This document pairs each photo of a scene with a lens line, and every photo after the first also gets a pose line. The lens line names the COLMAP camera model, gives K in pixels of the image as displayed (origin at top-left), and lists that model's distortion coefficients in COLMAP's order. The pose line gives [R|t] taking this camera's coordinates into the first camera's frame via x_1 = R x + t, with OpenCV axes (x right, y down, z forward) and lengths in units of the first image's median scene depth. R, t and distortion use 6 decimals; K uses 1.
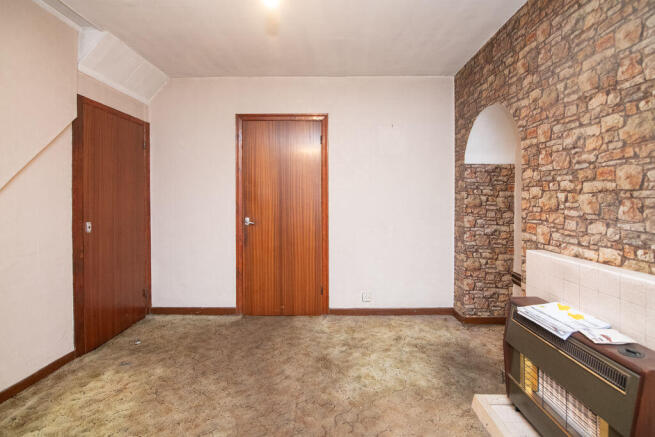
lens RADIAL K [[303.2, 0, 329.2], [0, 303.2, 203.8], [0, 0, 1]] dist [-0.016591, 0.000374]
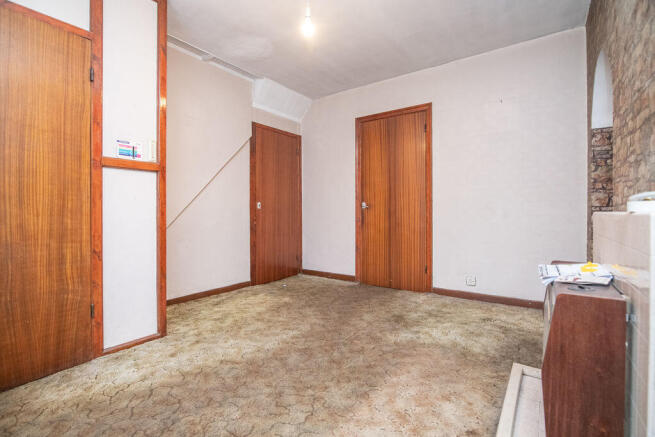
lens RADIAL K [[302.2, 0, 329.1], [0, 302.2, 215.8], [0, 0, 1]] dist [-0.019966, 0.000105]
pose [[0.817259, 0.003955, -0.576257, 0.426949], [-0.002369, 0.999991, 0.003503, 0.131004], [0.576266, -0.001498, 0.817261, -0.085340]]
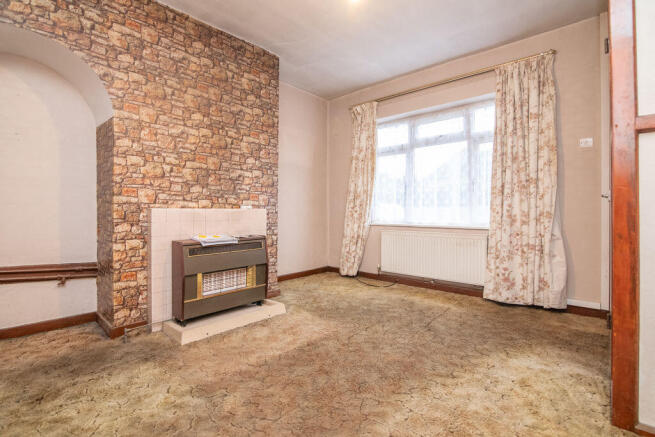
lens RADIAL K [[303.2, 0, 329.2], [0, 303.2, 203.8], [0, 0, 1]] dist [-0.016591, 0.000374]
pose [[-0.751054, 0.014260, 0.660086, -0.545673], [0.005464, 0.999867, -0.015382, 0.127469], [-0.660218, -0.007946, -0.751032, 1.162989]]
